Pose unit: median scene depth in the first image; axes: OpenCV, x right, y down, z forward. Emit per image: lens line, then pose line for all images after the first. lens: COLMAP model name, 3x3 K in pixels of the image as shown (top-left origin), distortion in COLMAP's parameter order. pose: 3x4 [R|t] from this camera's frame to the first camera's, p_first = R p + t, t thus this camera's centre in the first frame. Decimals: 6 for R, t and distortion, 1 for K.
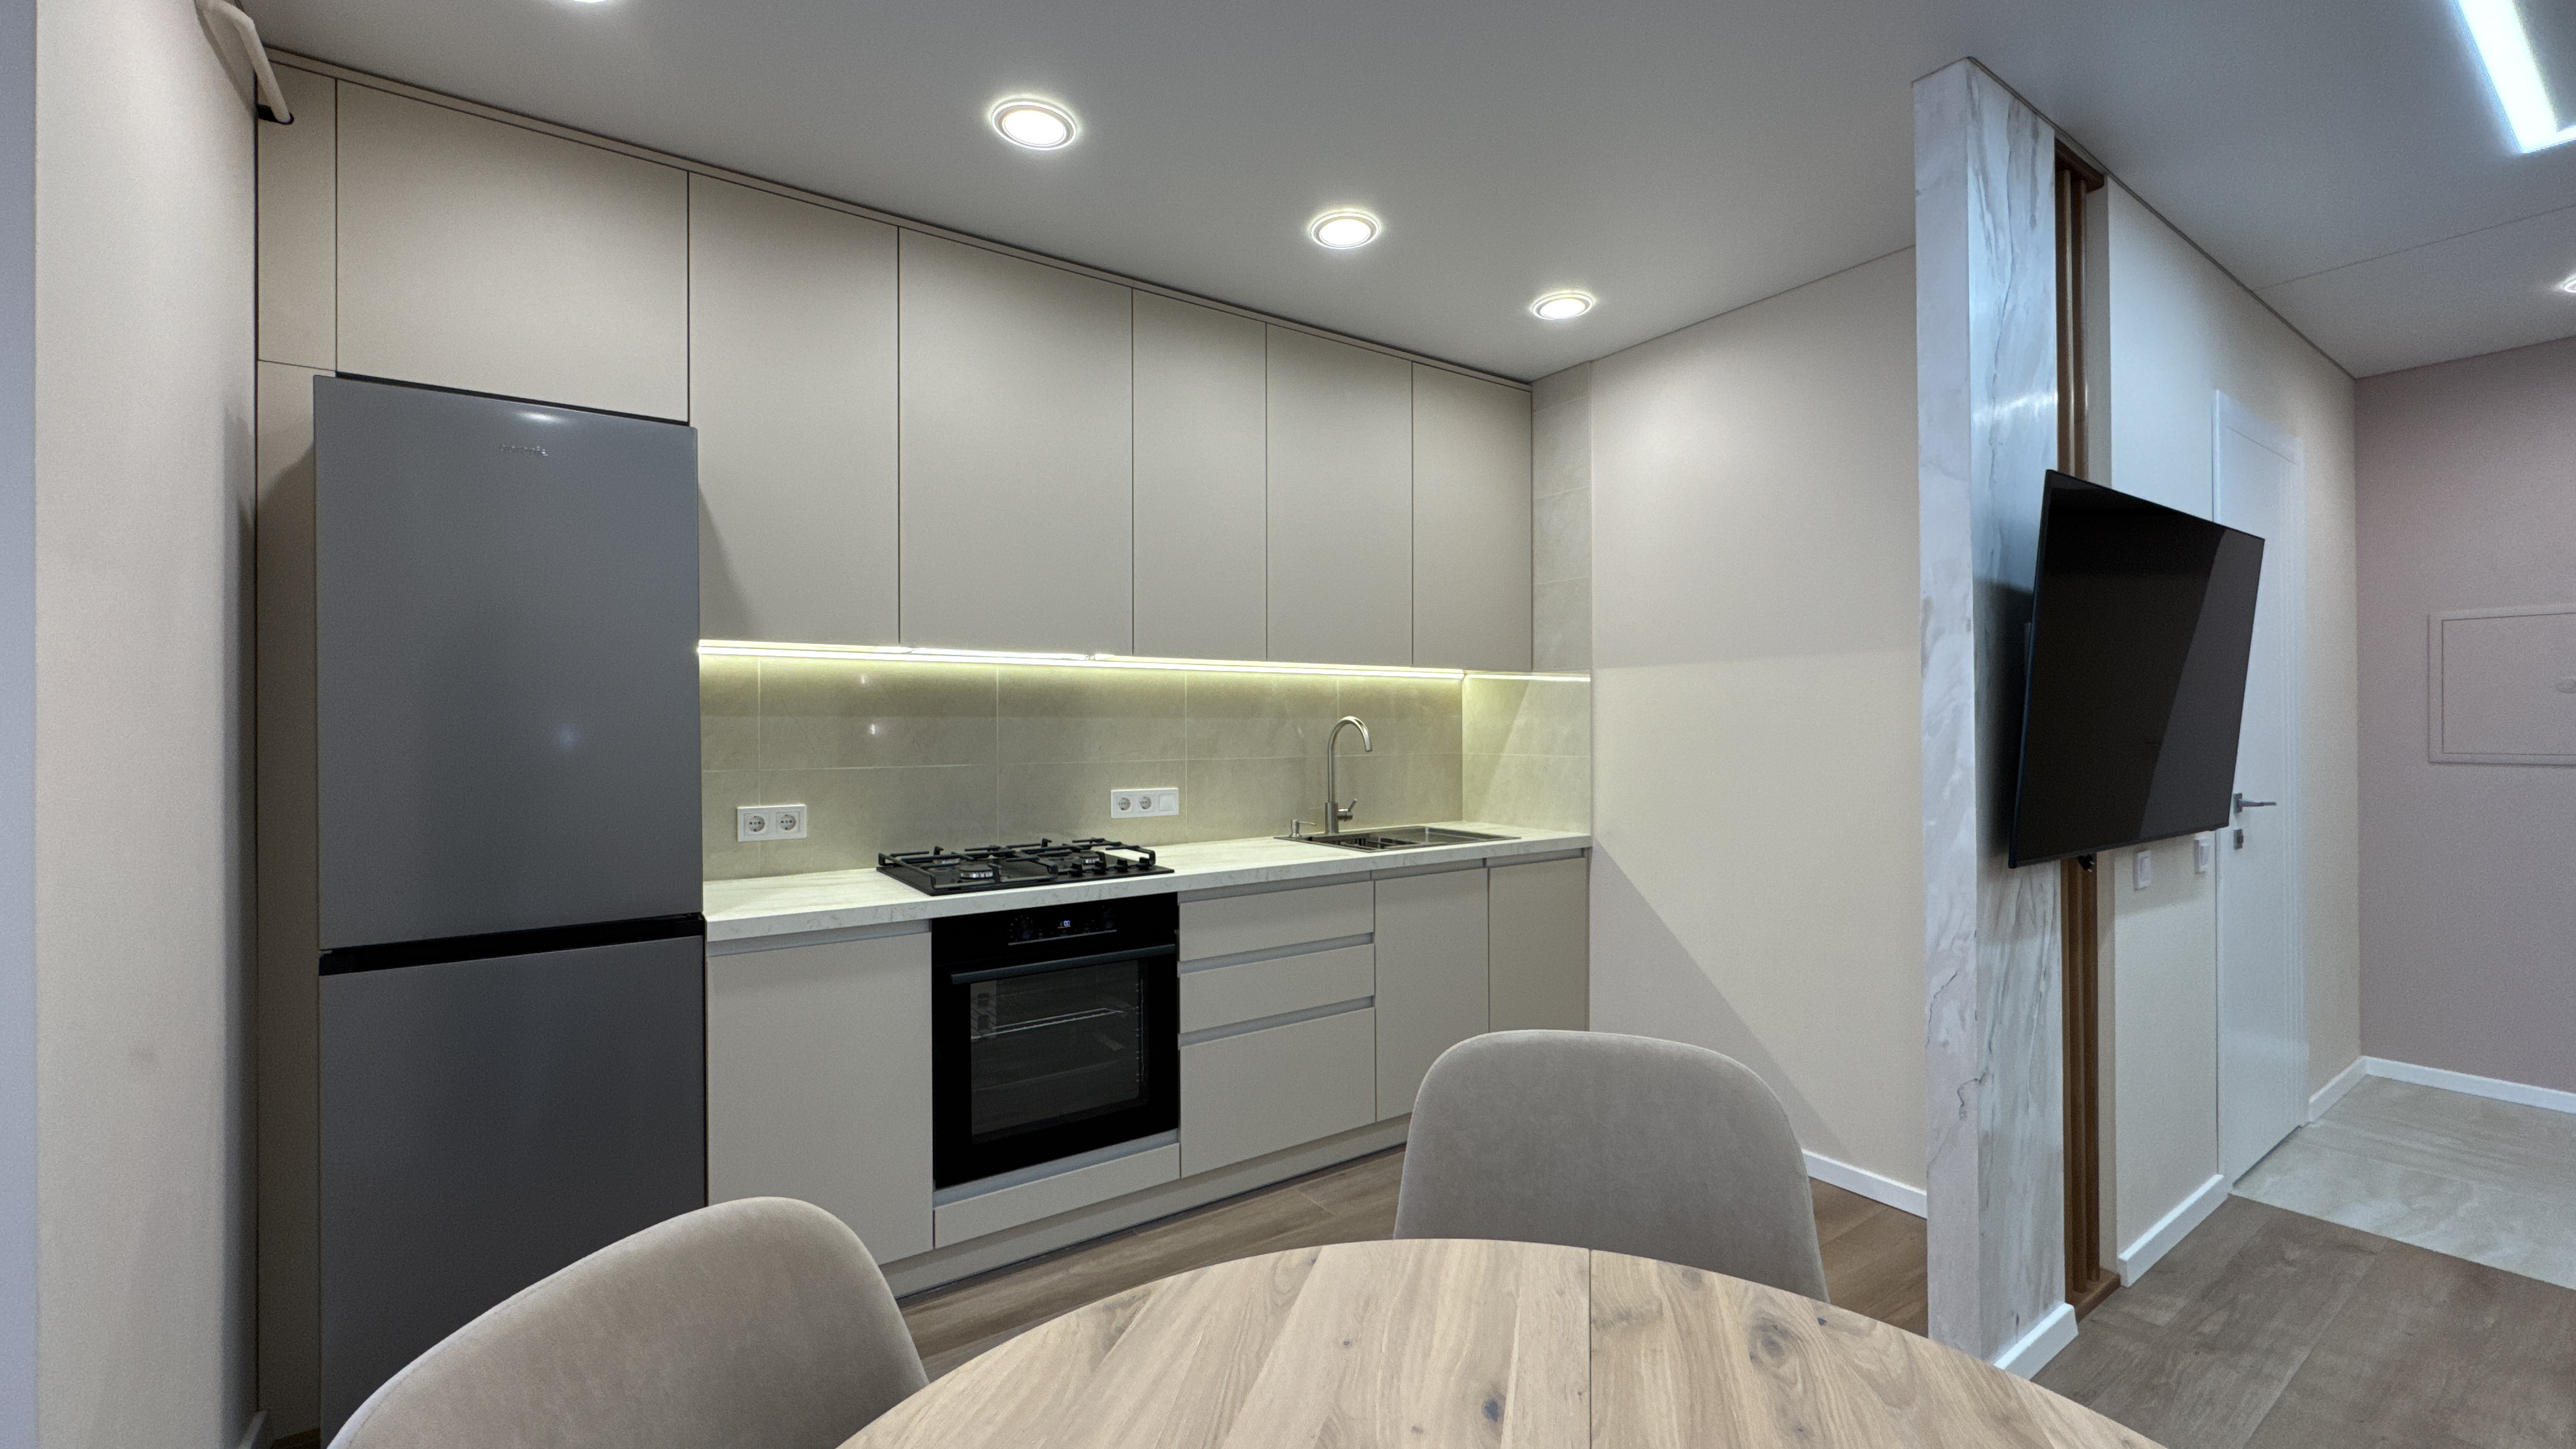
lens RADIAL K [[1026.1, 0, 1289.2], [0, 1026.1, 726.8], [0, 0, 1]] dist [-0.003066, 0.000391]
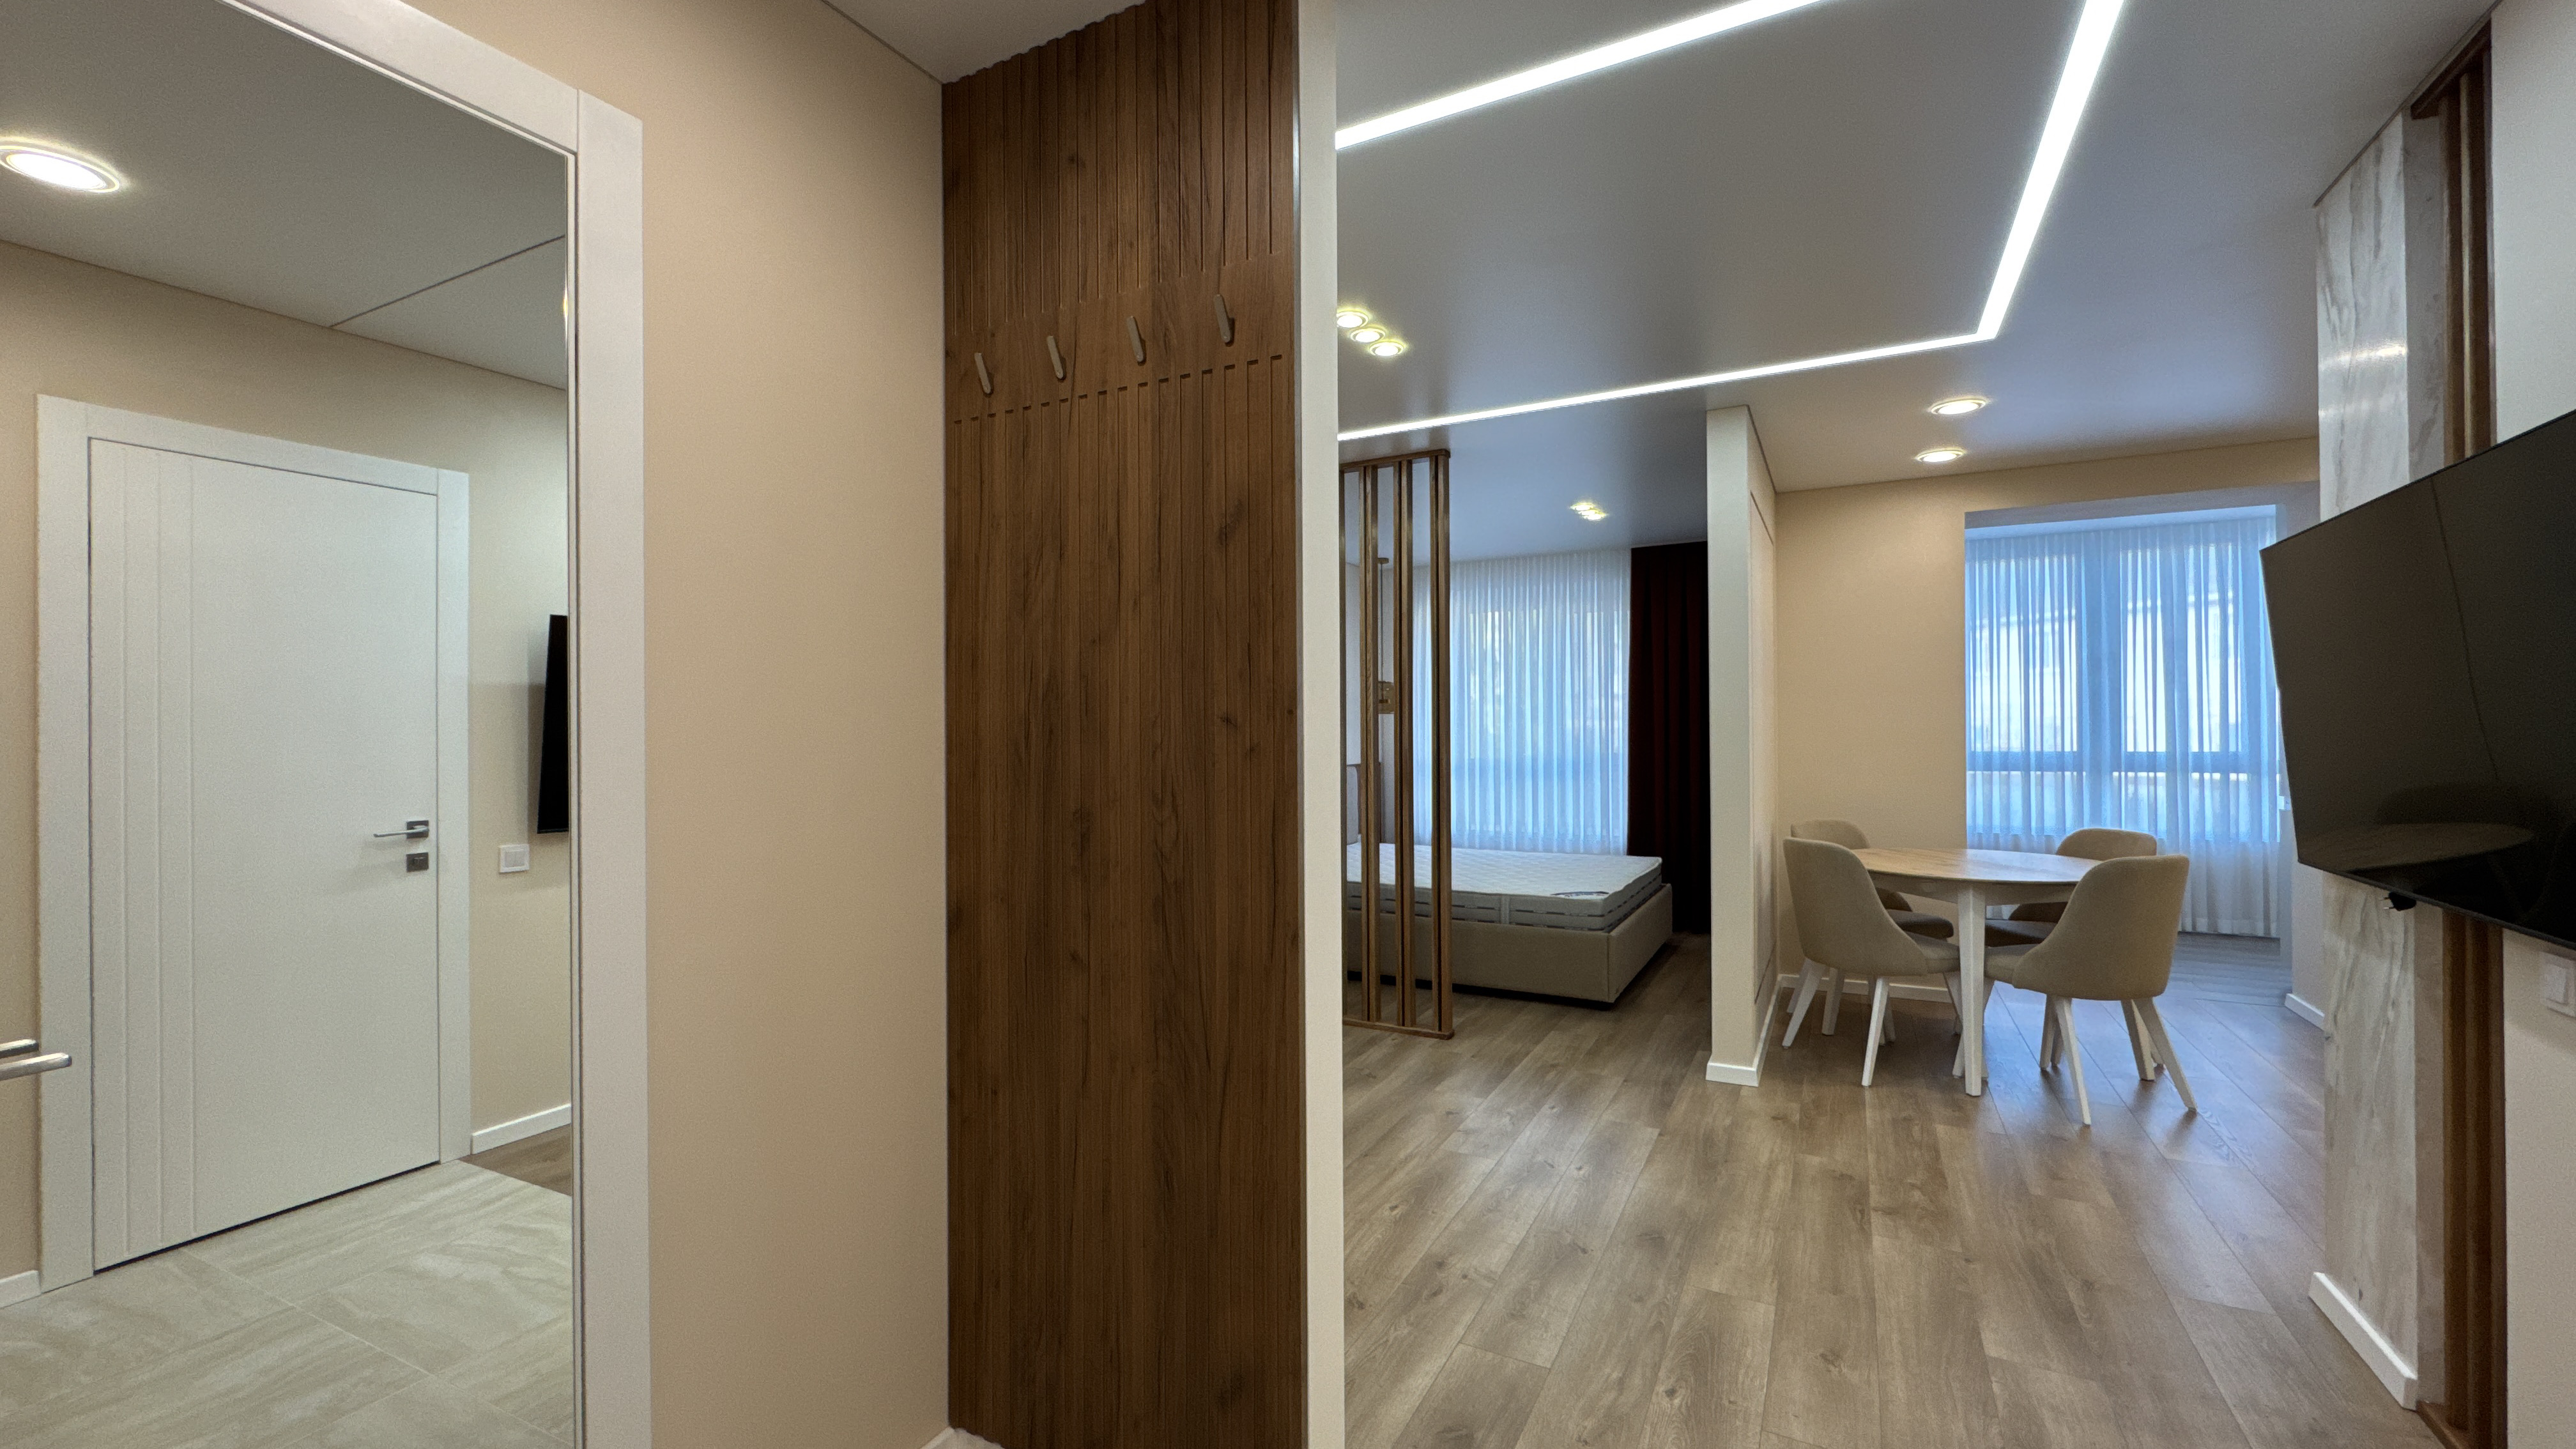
lens RADIAL K [[1026.1, 0, 1290.5], [0, 1026.1, 725.3], [0, 0, 1]] dist [-0.003066, 0.000391]
pose [[-0.893688, 0.013486, -0.448486, 1.634245], [0.015695, 0.999876, -0.001207, -0.032691], [0.448414, -0.008118, -0.893789, 1.084022]]
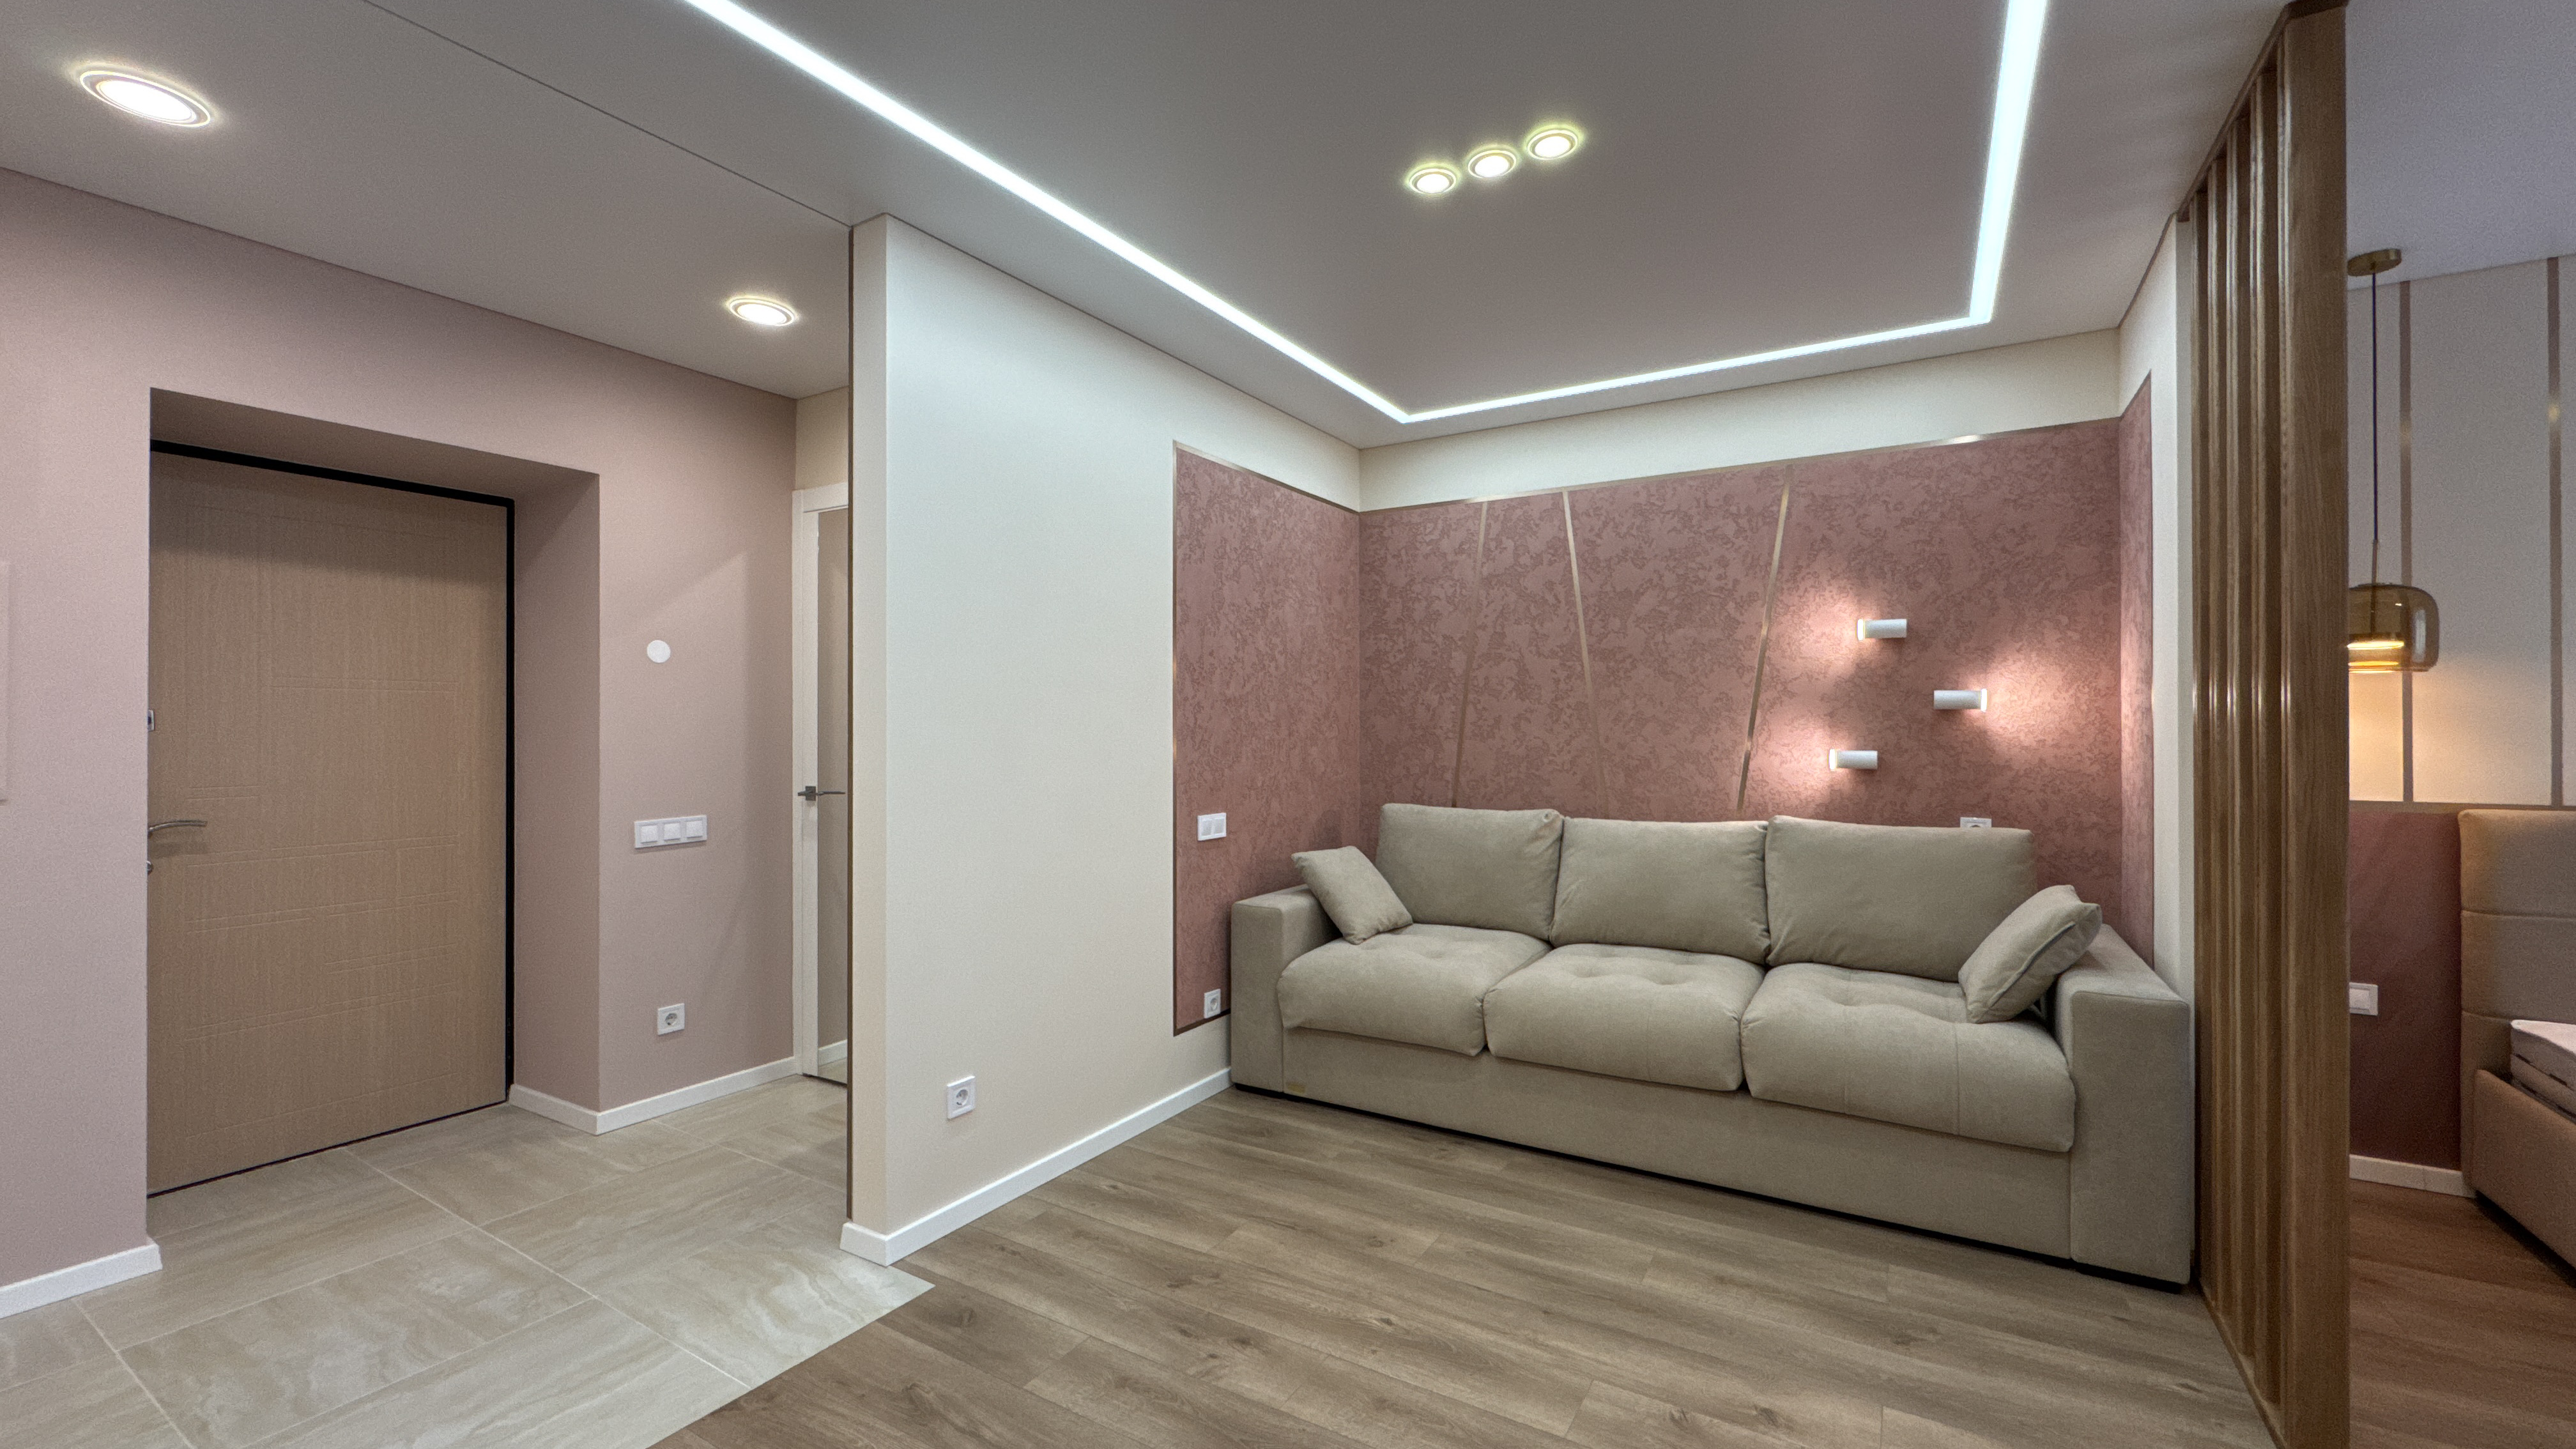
lens RADIAL K [[1026.1, 0, 1293.4], [0, 1026.1, 724.0], [0, 0, 1]] dist [-0.003066, 0.000391]
pose [[-0.407579, 0.013548, 0.913070, 0.358730], [0.003189, 0.999905, -0.013414, -0.002688], [-0.913165, -0.002556, -0.407583, 0.591369]]
